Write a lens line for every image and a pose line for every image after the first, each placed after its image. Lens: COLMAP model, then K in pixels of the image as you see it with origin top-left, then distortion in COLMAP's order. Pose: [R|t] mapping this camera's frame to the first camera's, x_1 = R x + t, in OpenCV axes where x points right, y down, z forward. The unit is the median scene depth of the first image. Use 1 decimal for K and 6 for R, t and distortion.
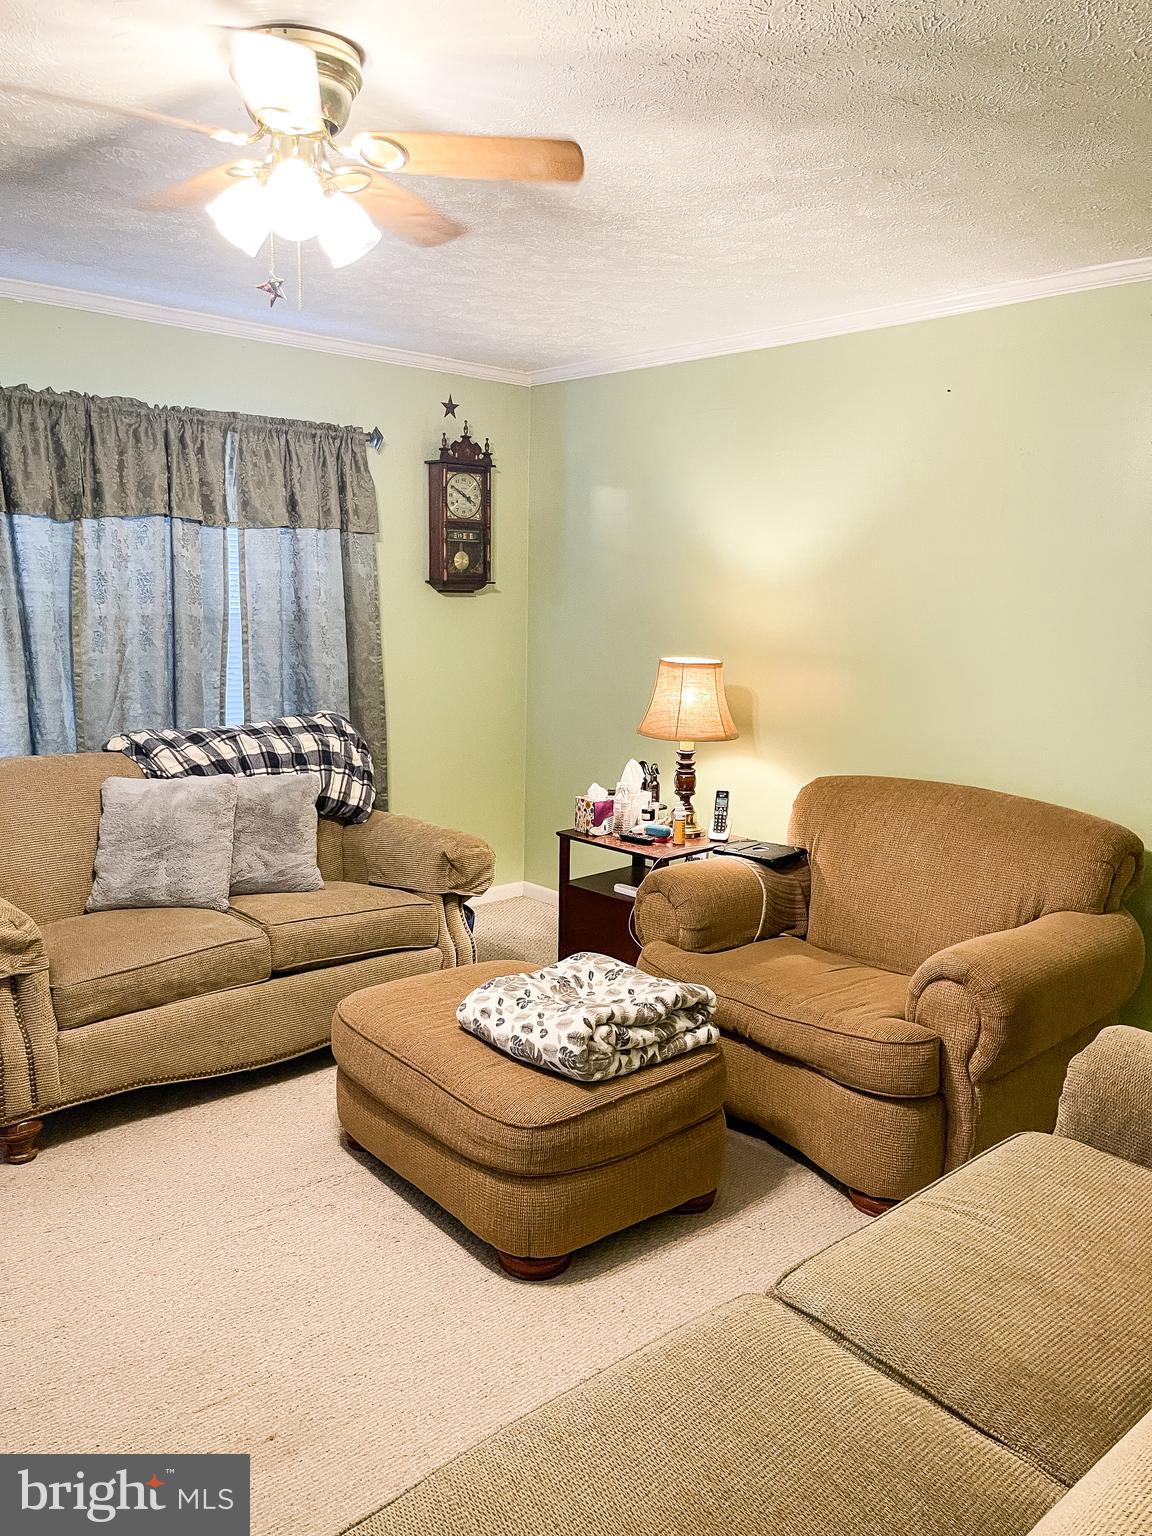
lens RADIAL K [[1150.3, 0, 584.5], [0, 1150.3, 757.9], [0, 0, 1]] dist [0.065444, -0.083553]
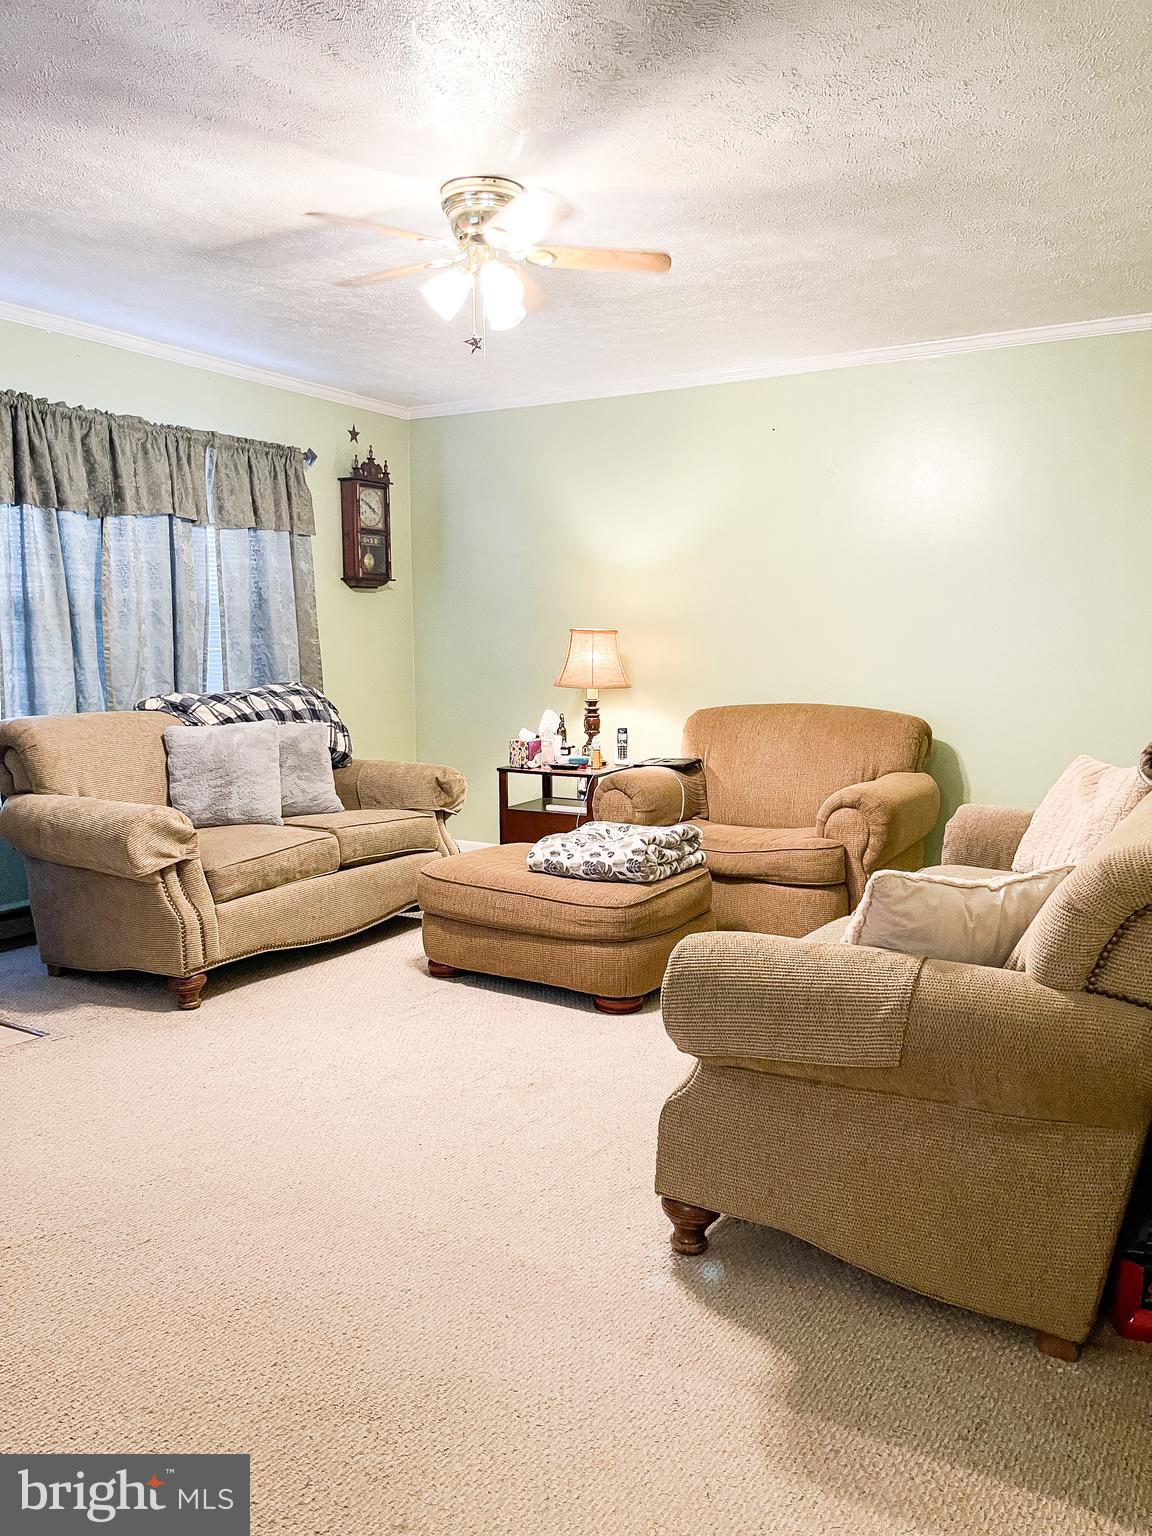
lens RADIAL K [[1150.3, 0, 585.9], [0, 1150.3, 768.0], [0, 0, 1]] dist [0.065444, -0.083553]
pose [[0.956219, -0.056316, 0.287182, -0.331852], [0.065123, 0.997652, -0.021200, 0.110182], [-0.285314, 0.038974, 0.957641, -0.270097]]
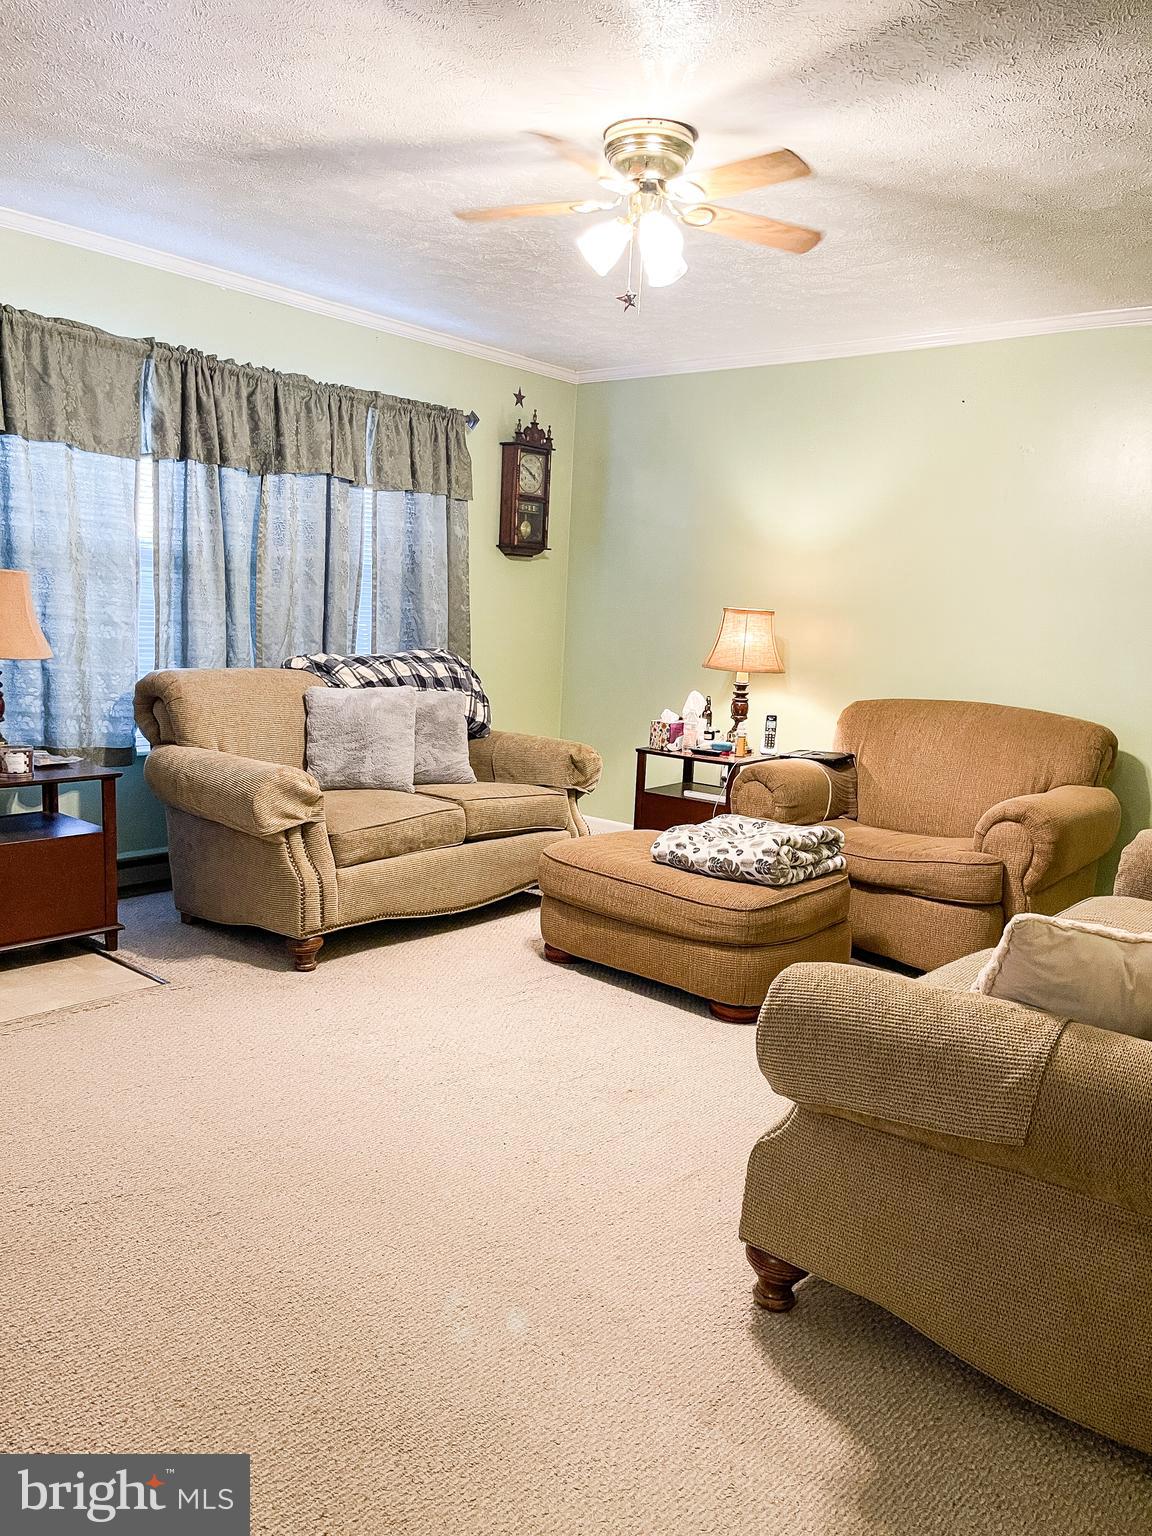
lens RADIAL K [[1150.3, 0, 570.1], [0, 1150.3, 769.7], [0, 0, 1]] dist [0.065444, -0.083553]
pose [[0.990973, 0.007285, 0.133861, -0.291371], [-0.007367, 0.999973, 0.000119, 0.098639], [-0.133857, -0.001104, 0.991000, -0.228777]]
